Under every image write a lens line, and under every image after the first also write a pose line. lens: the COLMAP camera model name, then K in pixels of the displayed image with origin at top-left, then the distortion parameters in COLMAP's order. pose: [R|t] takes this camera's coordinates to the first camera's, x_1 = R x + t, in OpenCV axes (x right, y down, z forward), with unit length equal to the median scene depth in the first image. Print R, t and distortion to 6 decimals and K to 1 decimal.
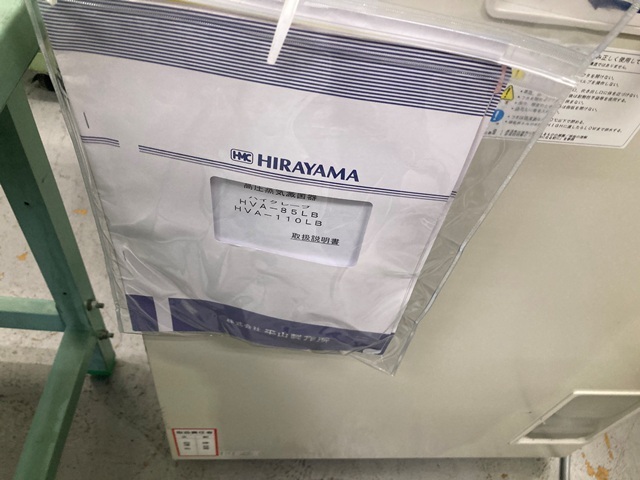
lens RADIAL K [[525.3, 0, 319.9], [0, 525.3, 241.3], [0, 0, 1]] dist [0.009423, -0.002968]
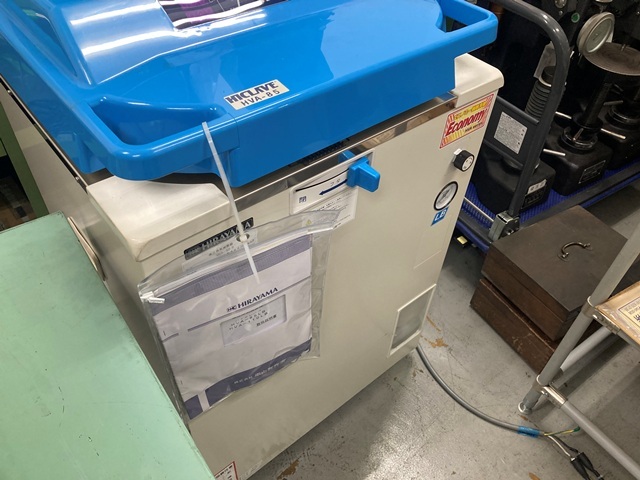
lens RADIAL K [[525.3, 0, 319.1], [0, 525.3, 239.5], [0, 0, 1]] dist [0.009423, -0.002968]
pose [[0.794895, -0.500001, 0.343717, -0.316958], [0.512388, 0.856579, 0.061085, -0.238190], [-0.324963, 0.127561, 0.937084, -0.880486]]
